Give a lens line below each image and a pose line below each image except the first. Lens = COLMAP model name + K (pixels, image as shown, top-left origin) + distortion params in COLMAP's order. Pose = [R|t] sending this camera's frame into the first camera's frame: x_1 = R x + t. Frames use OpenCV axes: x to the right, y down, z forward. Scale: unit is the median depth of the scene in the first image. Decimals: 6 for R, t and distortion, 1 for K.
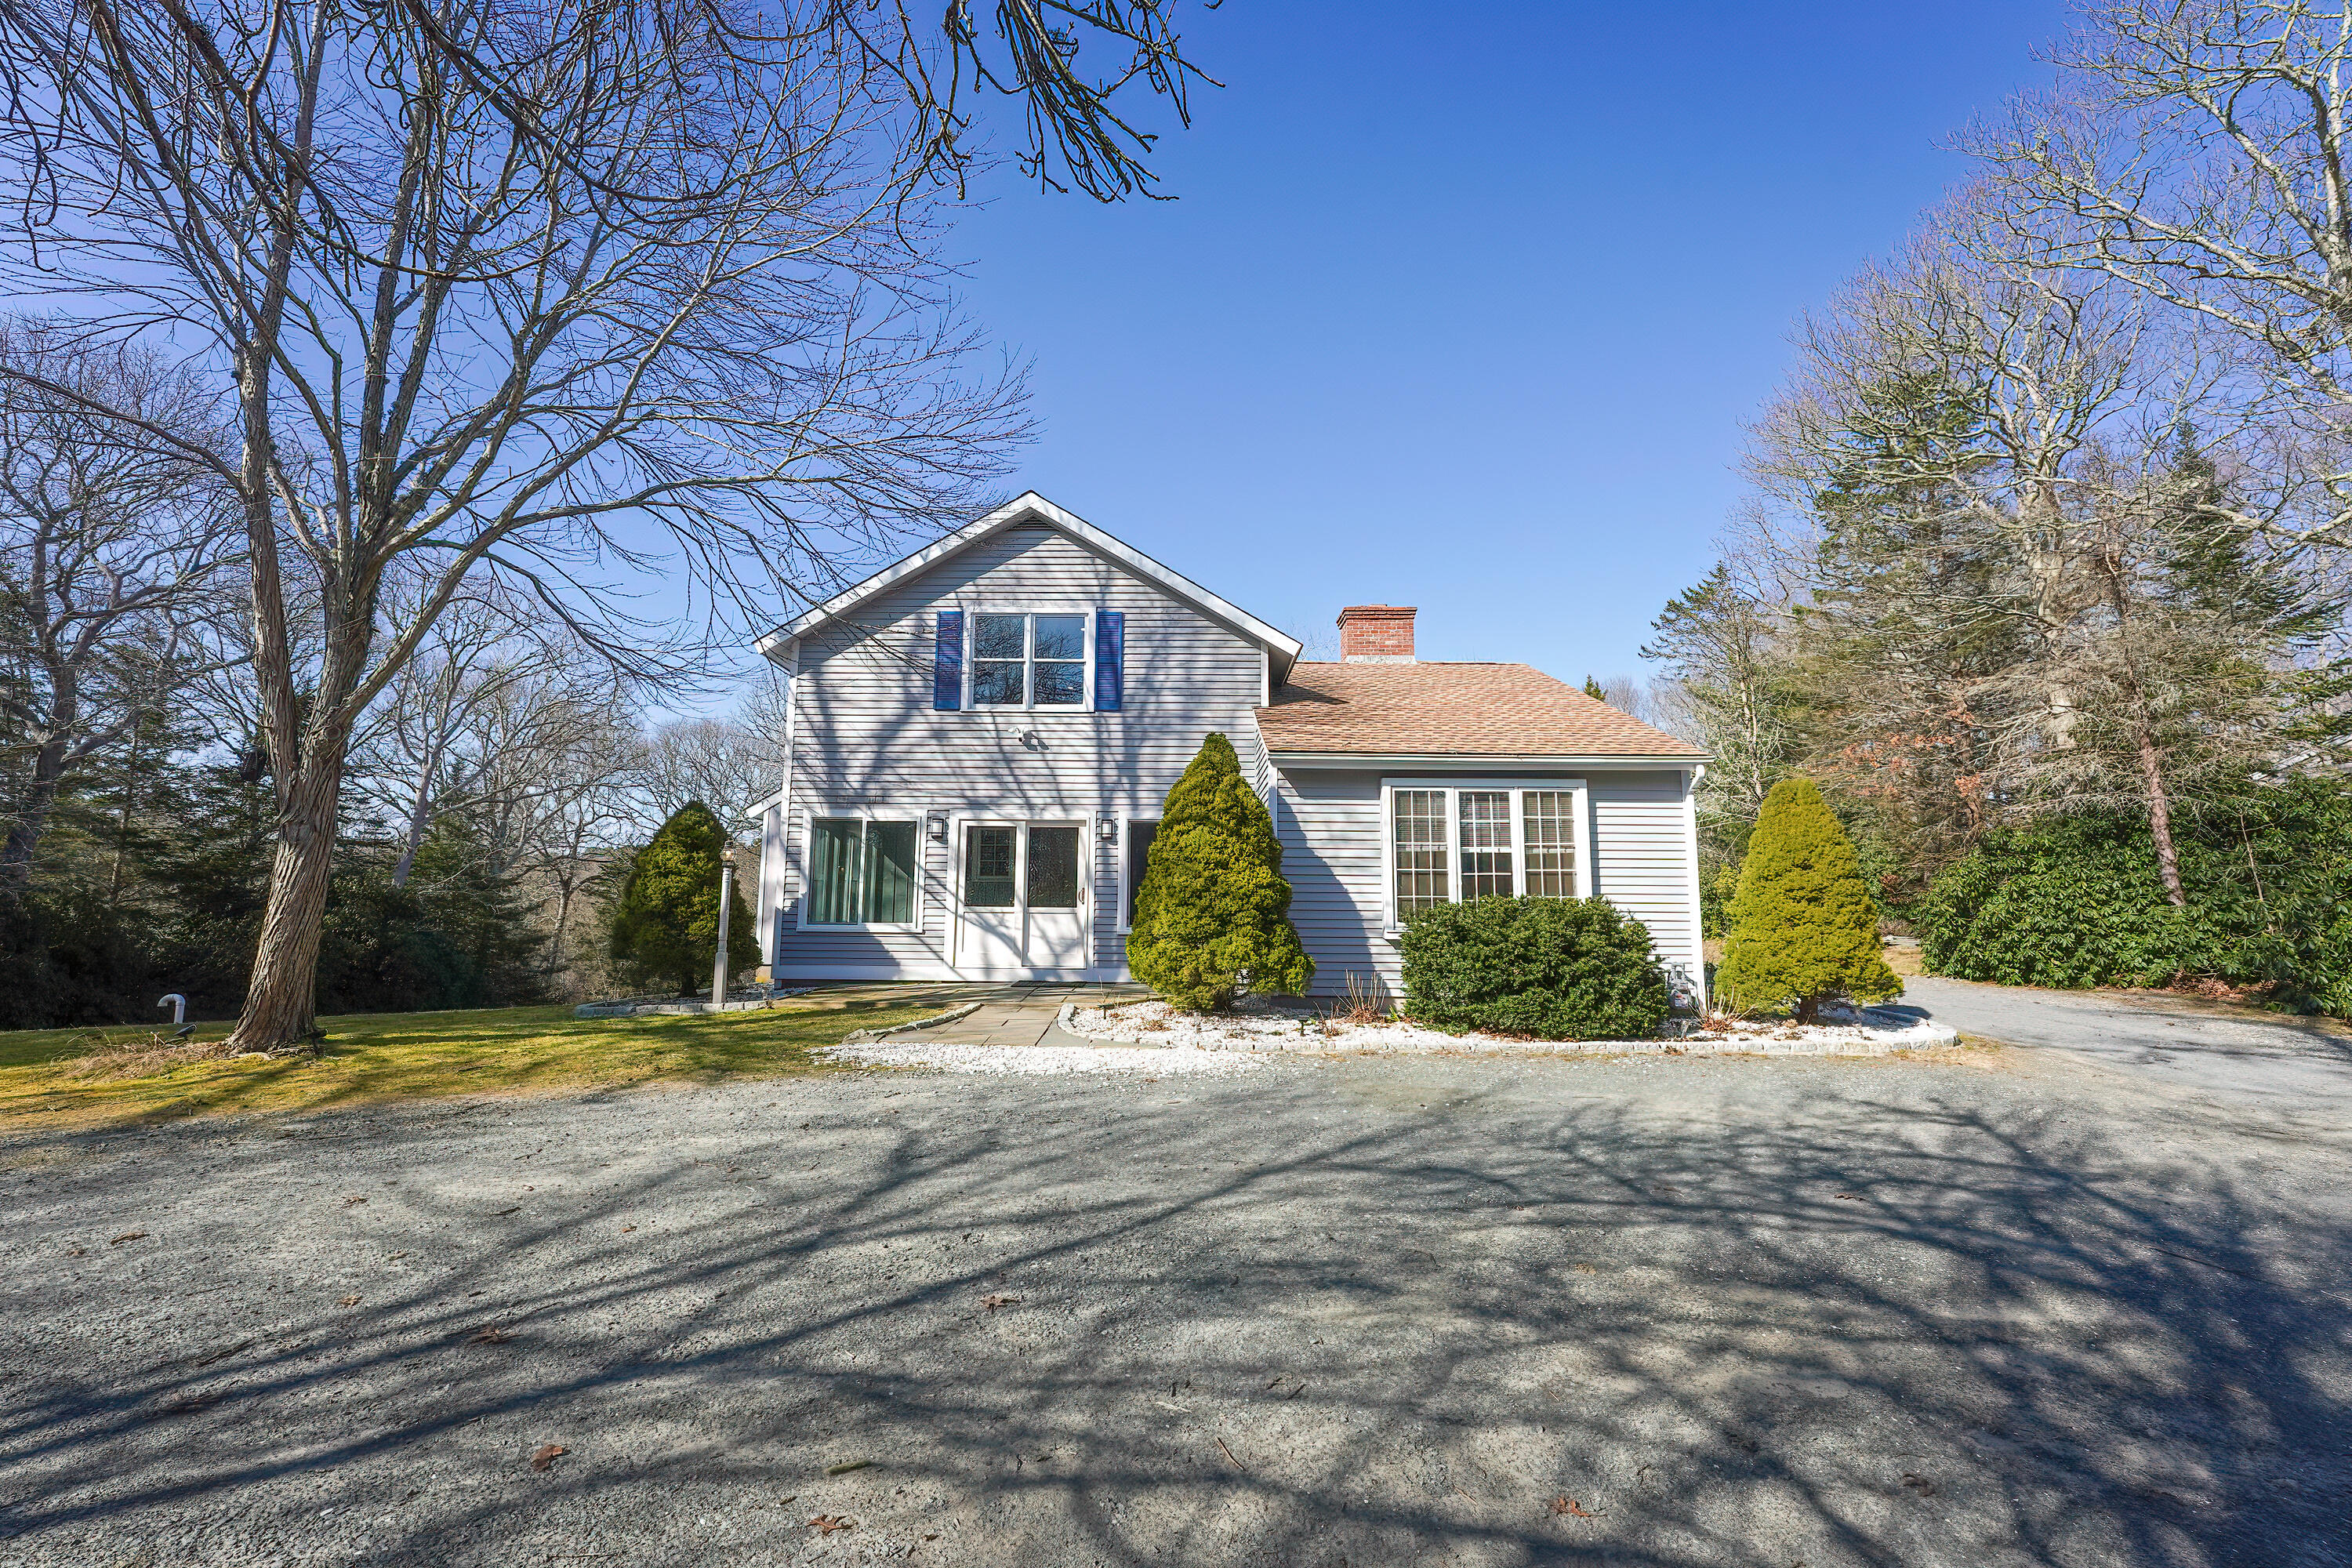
lens RADIAL K [[954.5, 0, 1176.0], [0, 954.5, 784.0], [0, 0, 1]] dist [-0.020258, -0.000024]
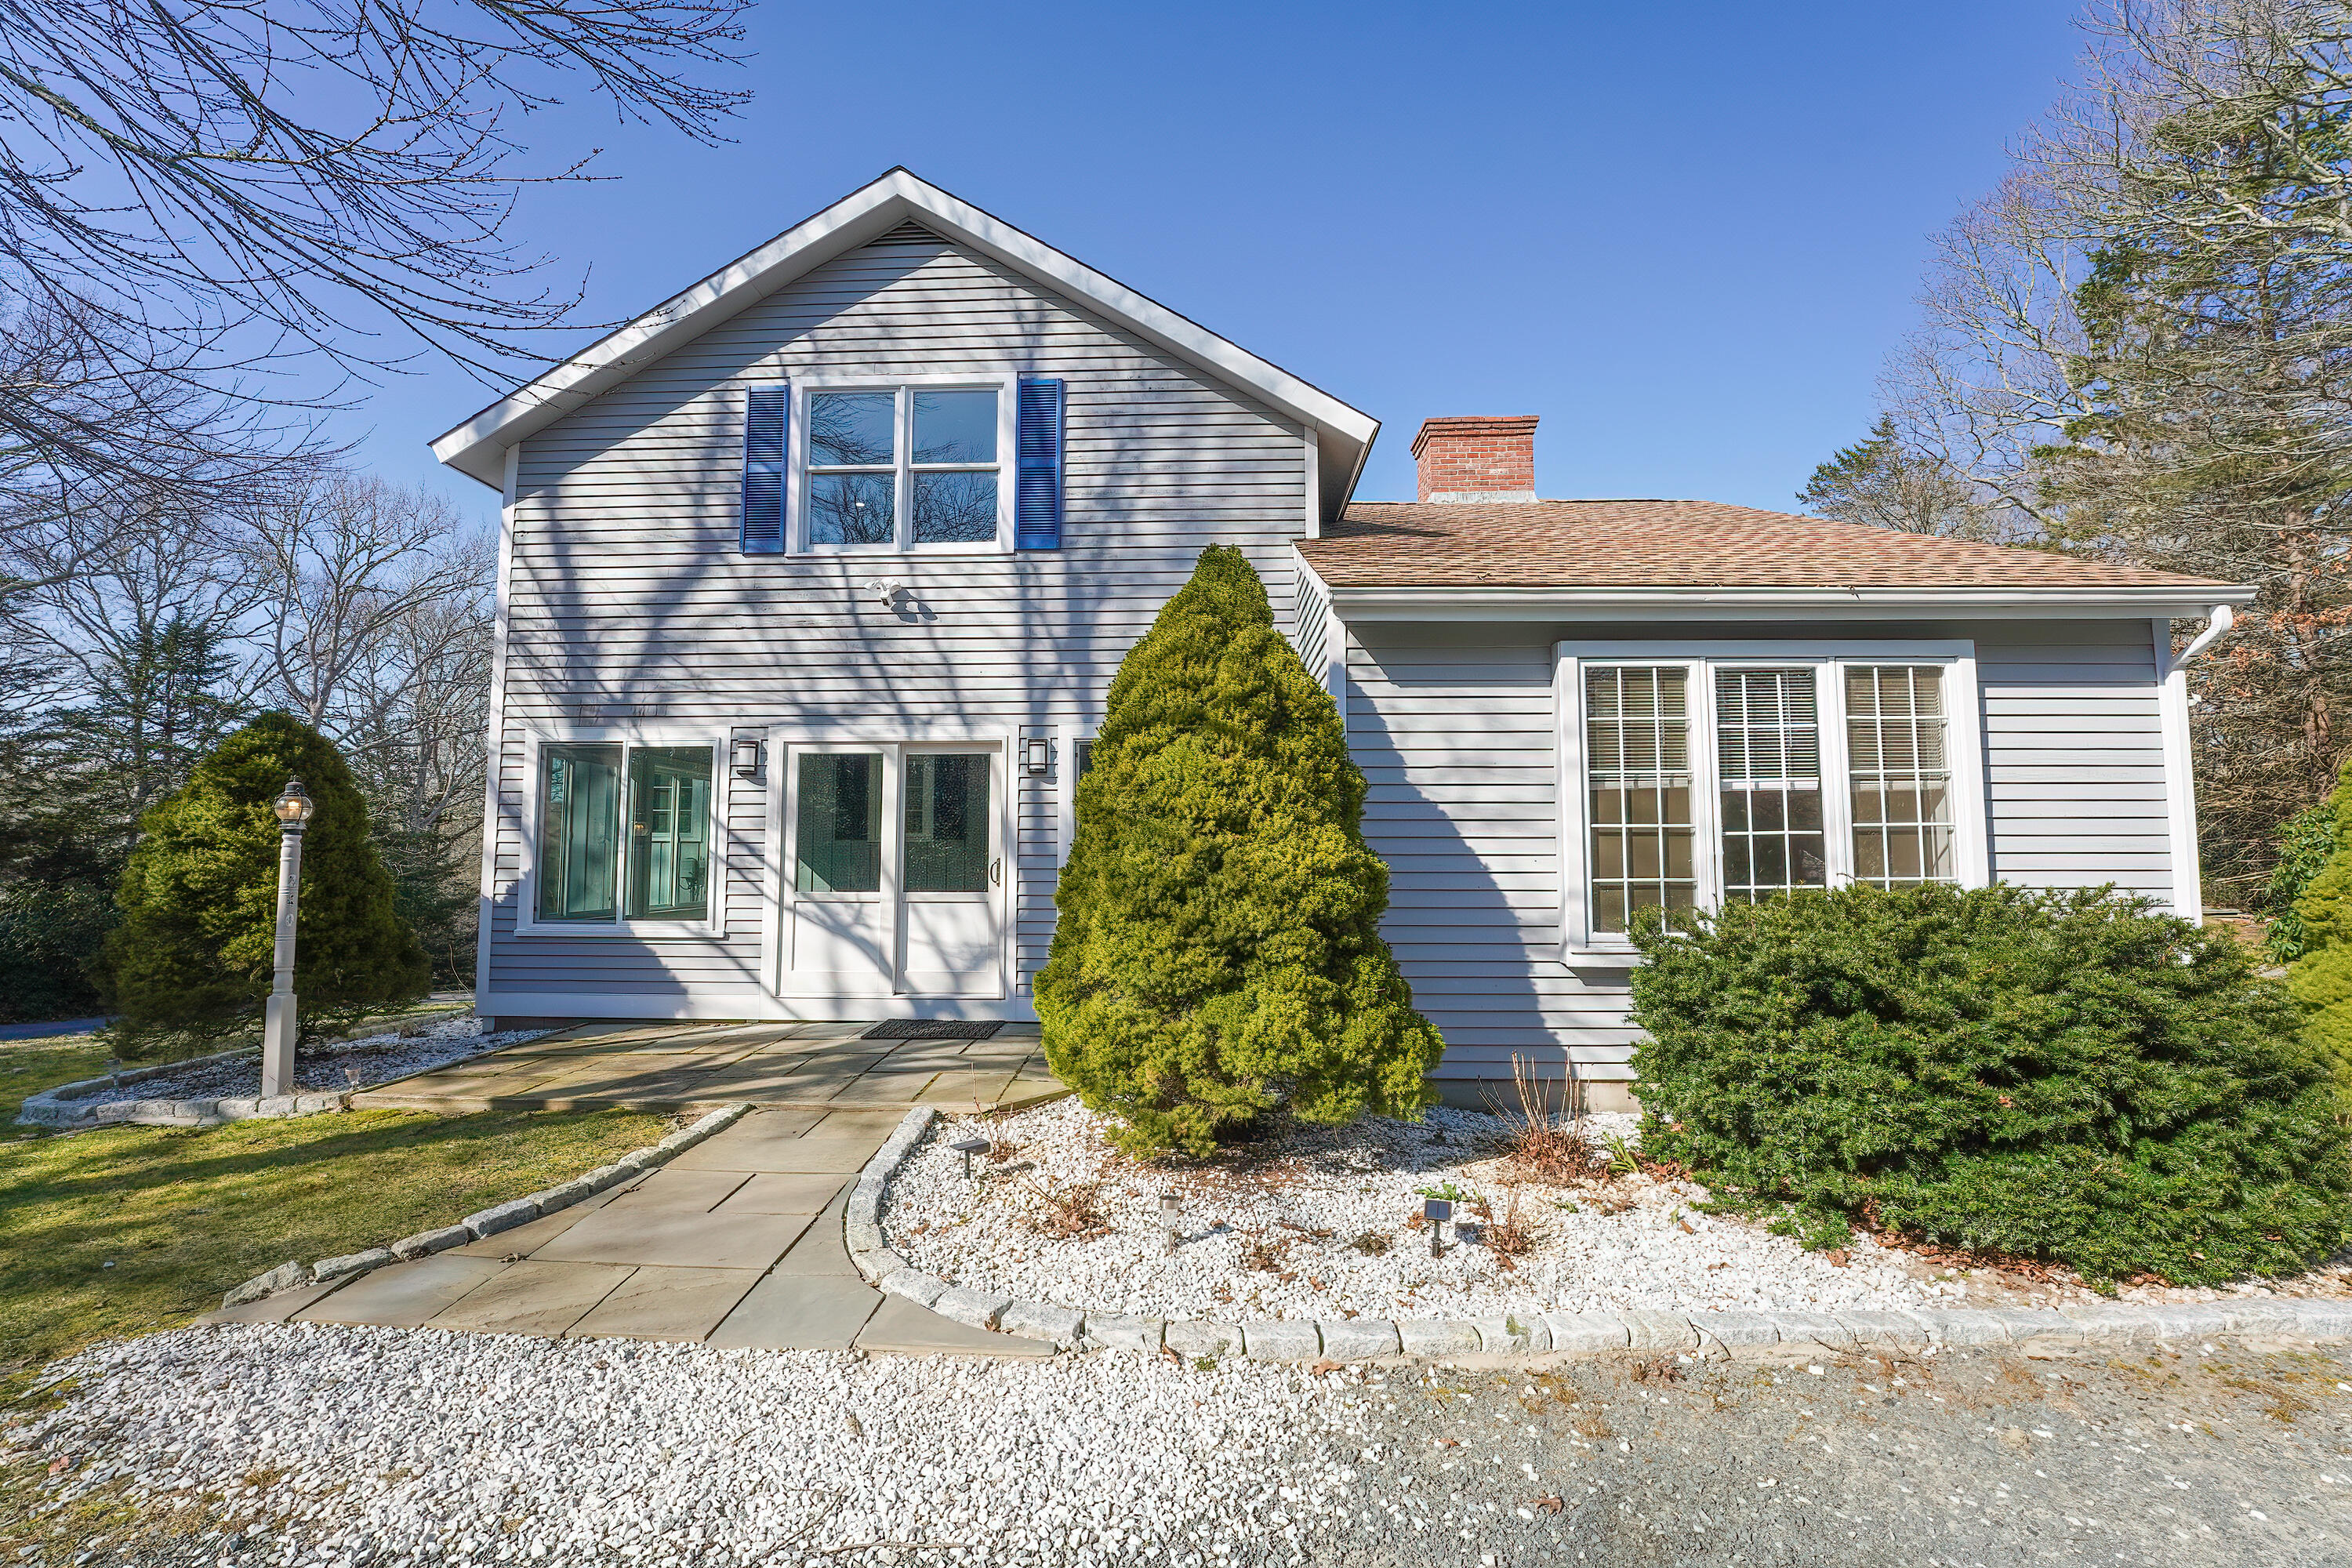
lens RADIAL K [[966.3, 0, 1174.6], [0, 966.3, 786.1], [0, 0, 1]] dist [-0.023164, -0.000381]
pose [[0.999550, -0.009965, -0.028291, 0.025761], [0.011704, 0.998009, 0.061978, 0.030546], [0.027617, -0.062282, 0.997676, 0.424659]]
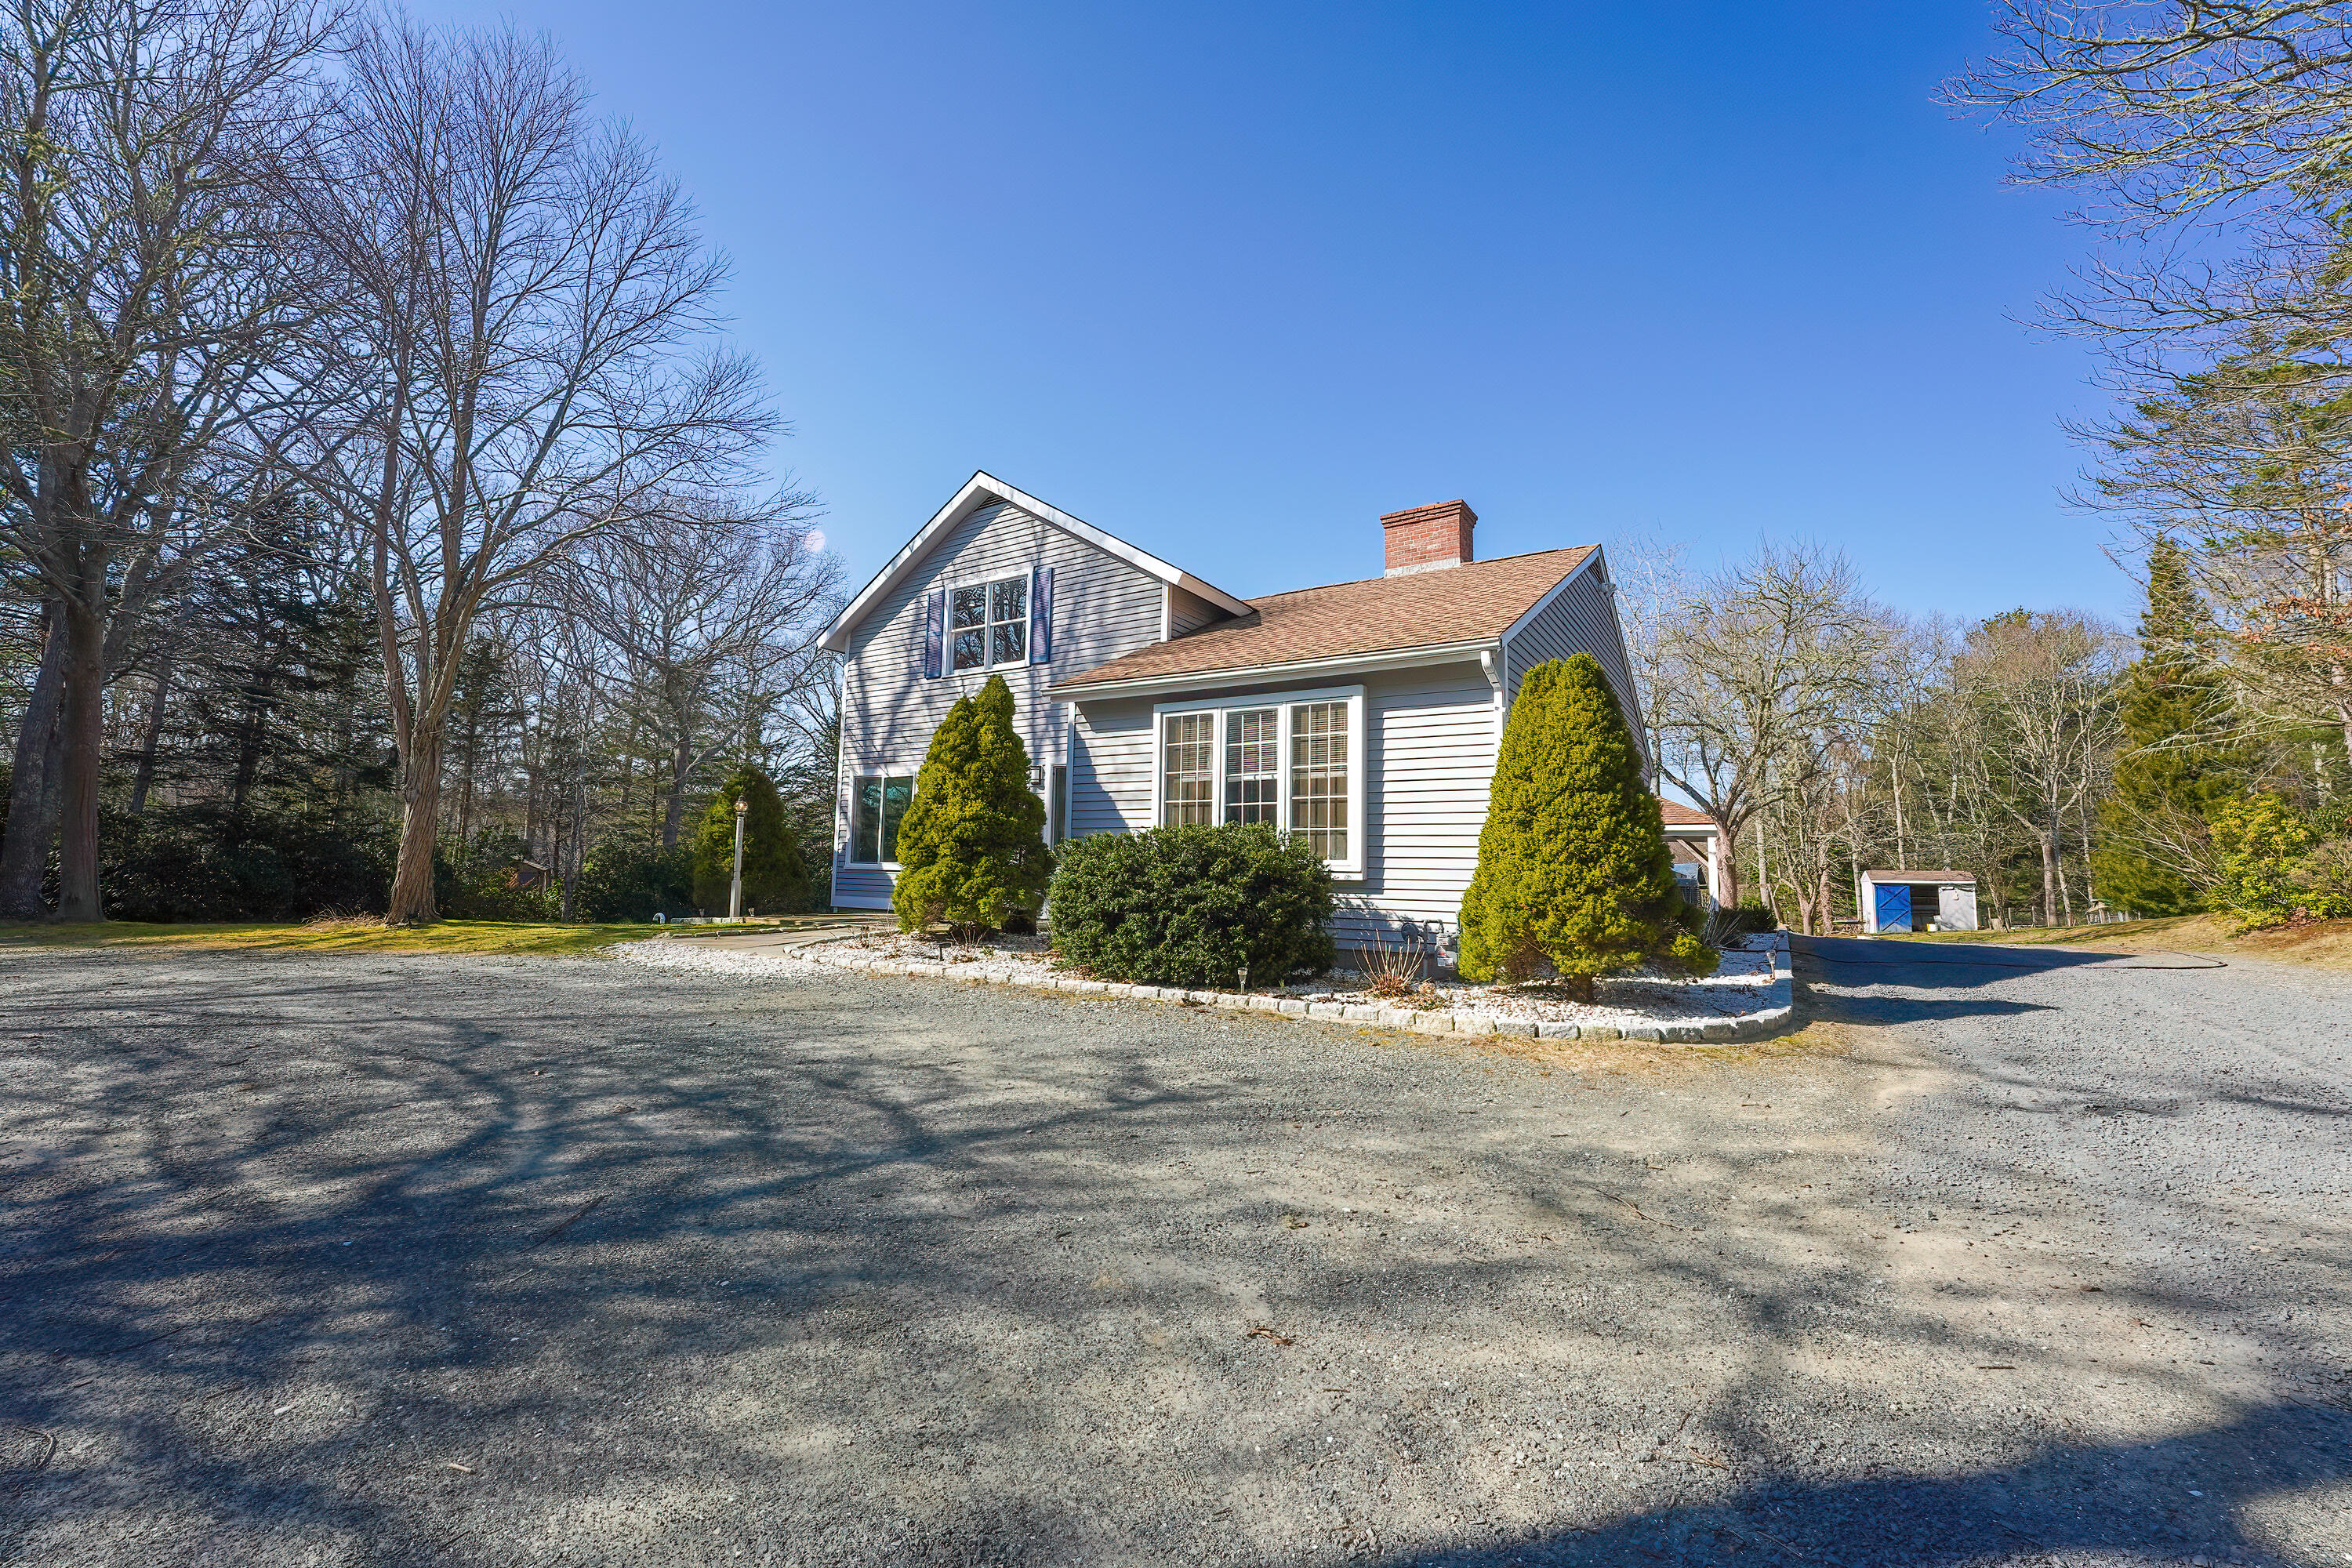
lens RADIAL K [[954.5, 0, 1176.0], [0, 954.5, 784.0], [0, 0, 1]] dist [-0.020258, -0.000024]
pose [[0.841649, -0.040392, -0.538512, 0.635309], [0.057990, 0.998193, 0.015763, 0.049788], [0.536902, -0.044496, 0.842471, 0.189772]]
